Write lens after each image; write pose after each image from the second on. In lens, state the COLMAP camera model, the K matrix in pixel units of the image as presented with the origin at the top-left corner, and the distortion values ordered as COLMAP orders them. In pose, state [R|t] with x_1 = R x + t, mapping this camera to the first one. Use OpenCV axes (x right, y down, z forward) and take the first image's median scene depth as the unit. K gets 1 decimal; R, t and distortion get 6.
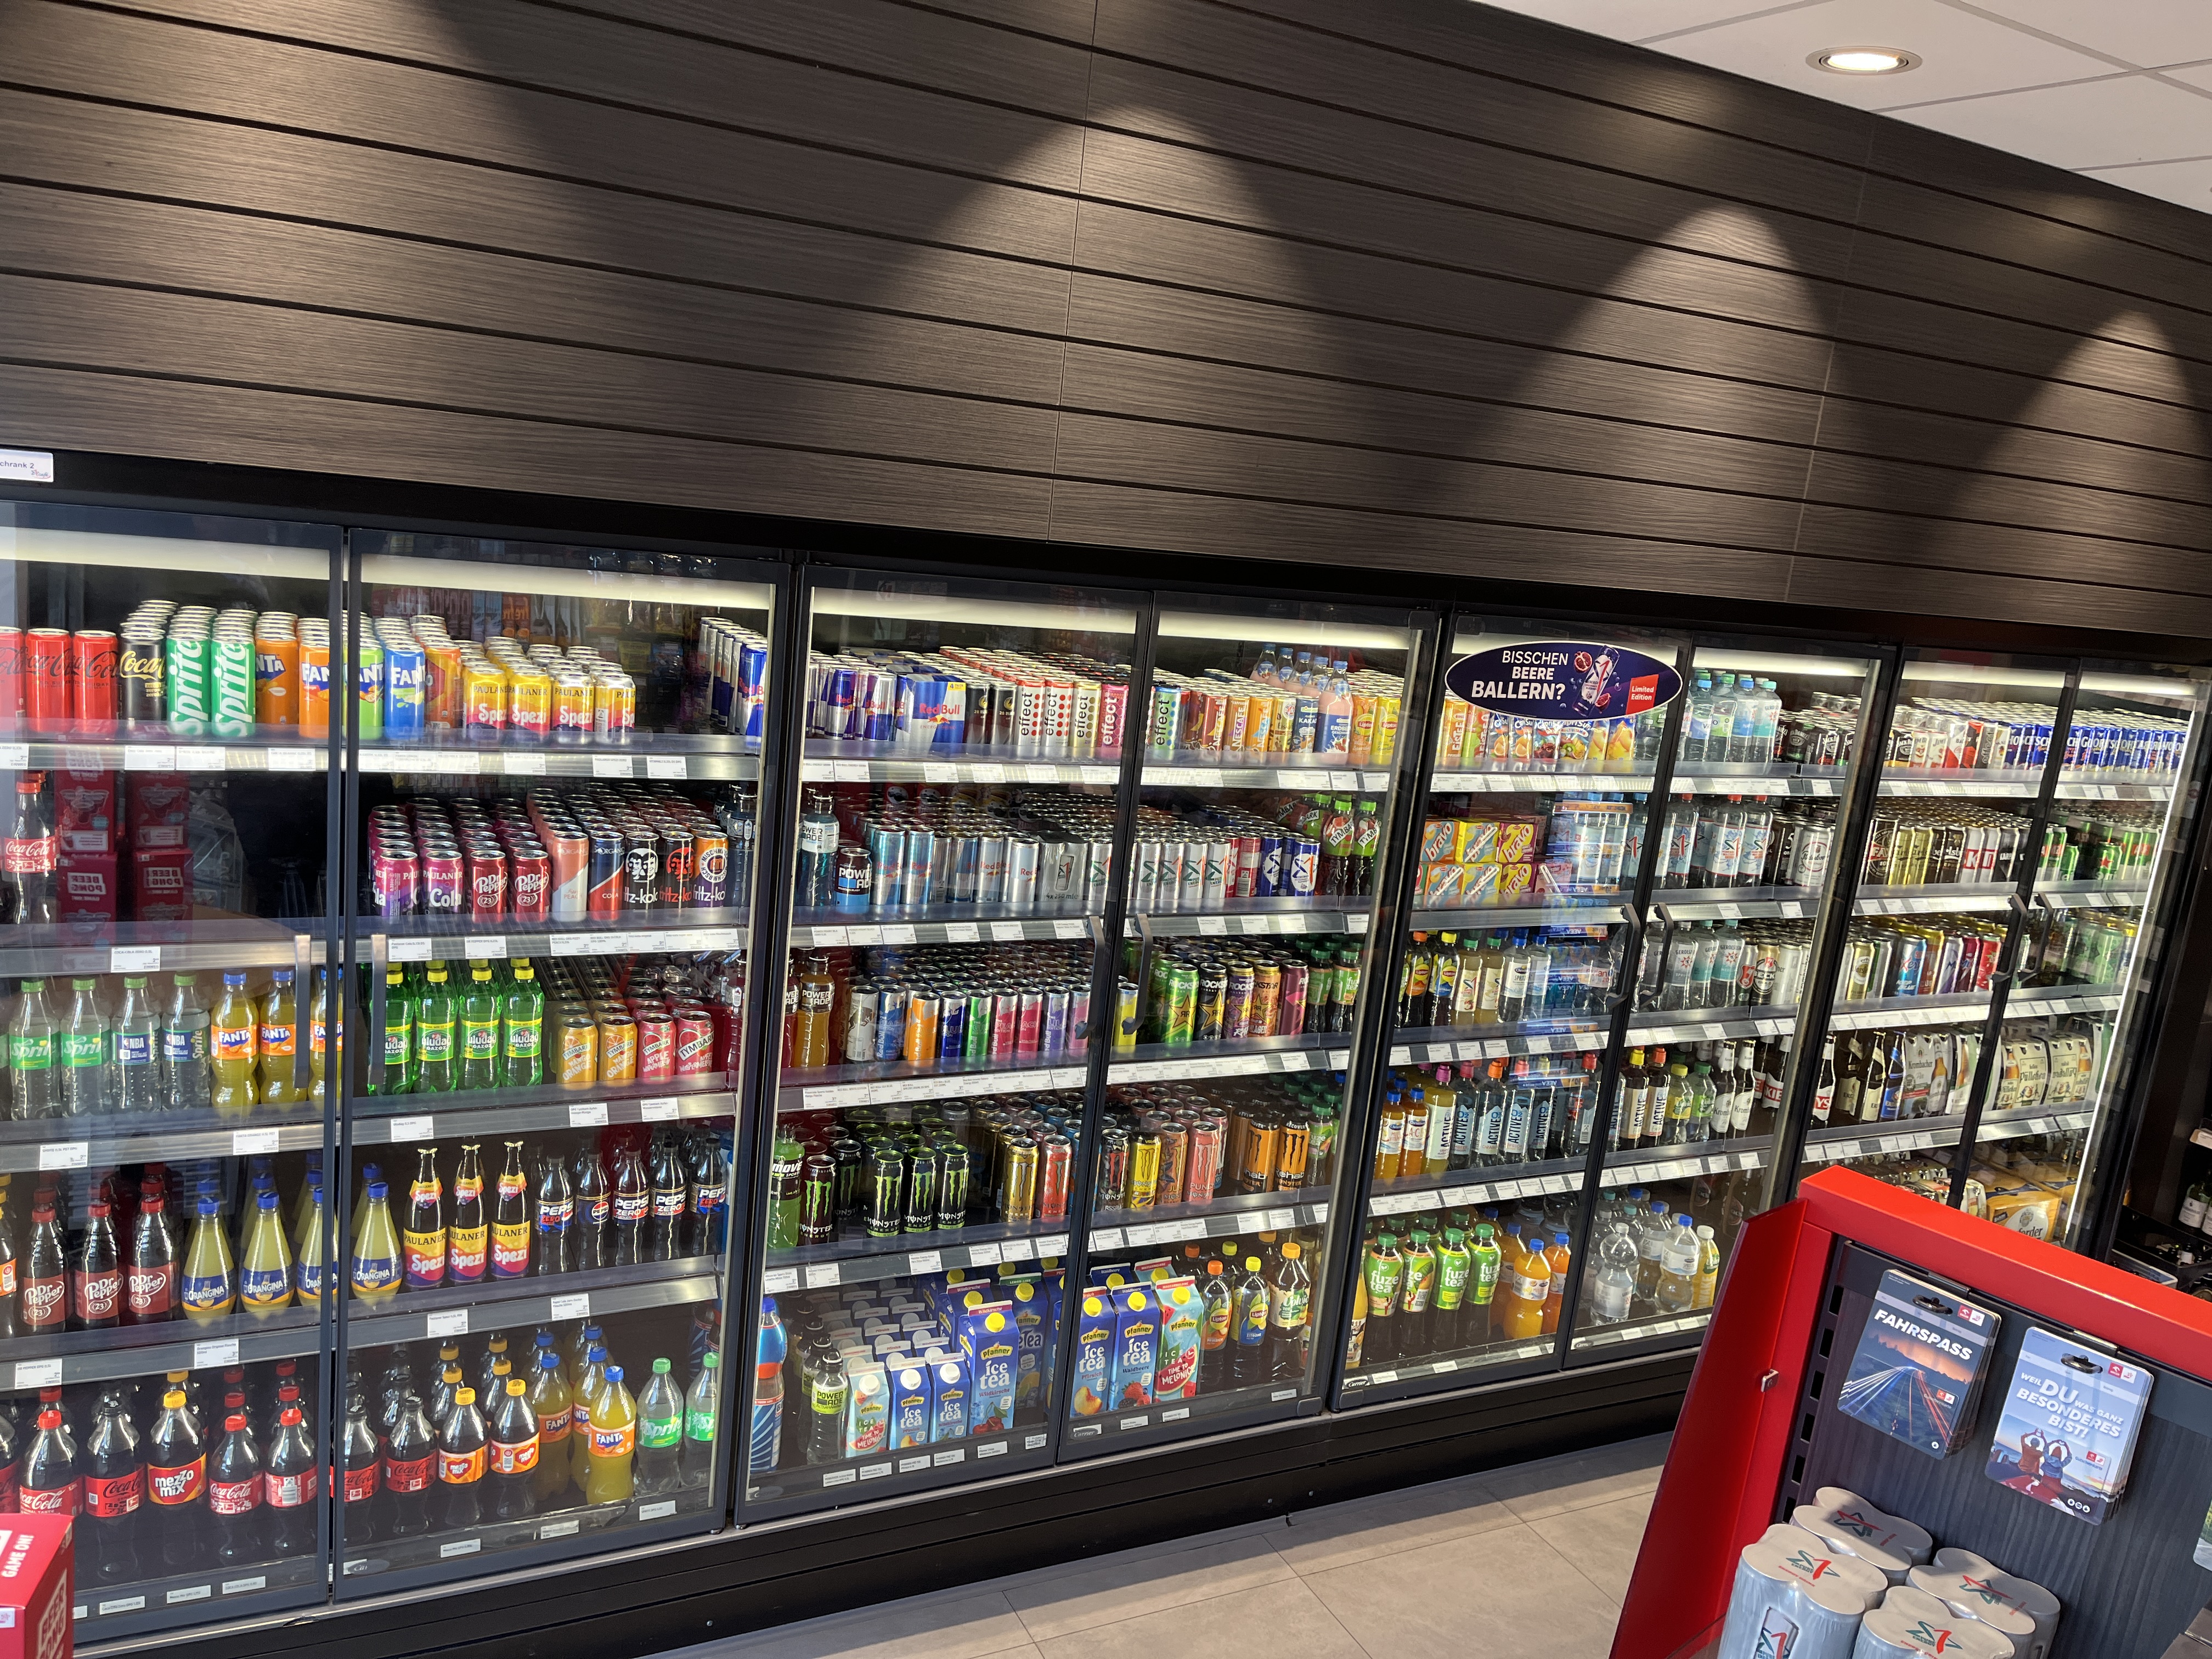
lens RADIAL K [[1671.9, 0, 1108.0], [0, 1671.9, 822.6], [0, 0, 1]] dist [-0.002804, -0.005626]
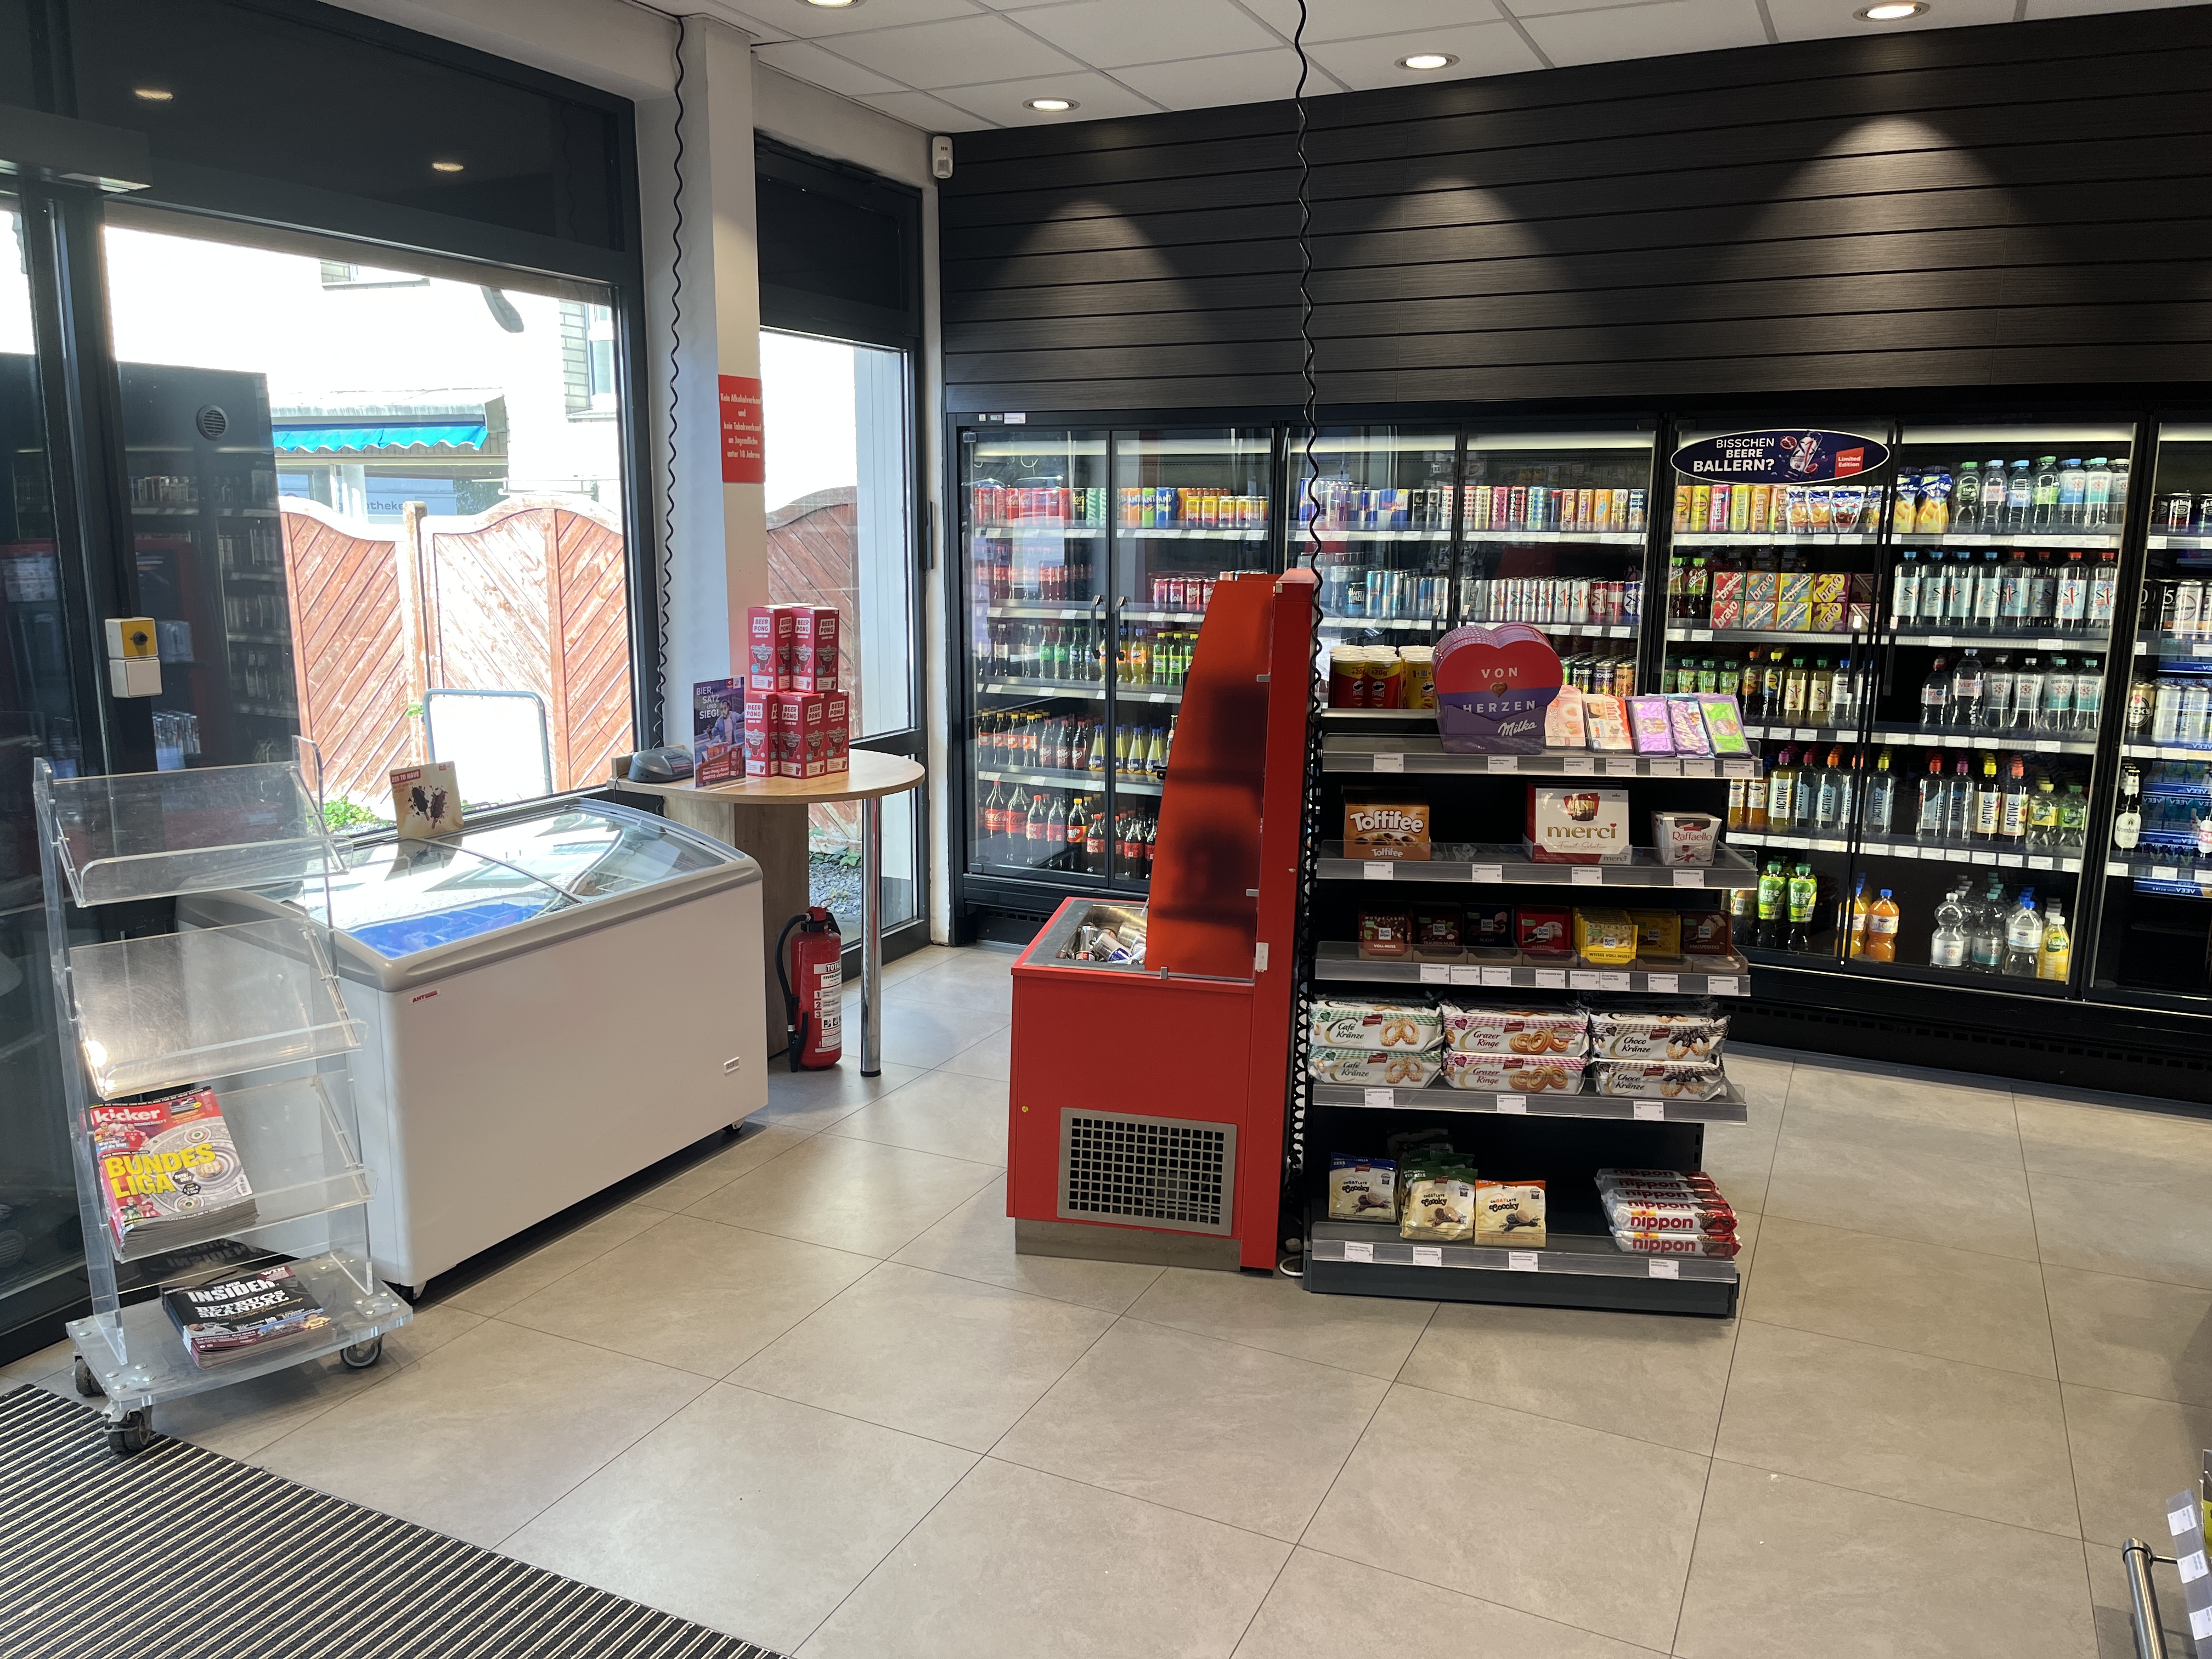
lens RADIAL K [[1636.1, 0, 1117.4], [0, 1636.1, 843.1], [0, 0, 1]] dist [0.071839, -0.097050]
pose [[0.615101, 0.055414, -0.786498, 1.112705], [-0.098227, 0.995141, -0.006707, 0.333661], [0.782305, 0.081381, 0.617556, -0.361661]]
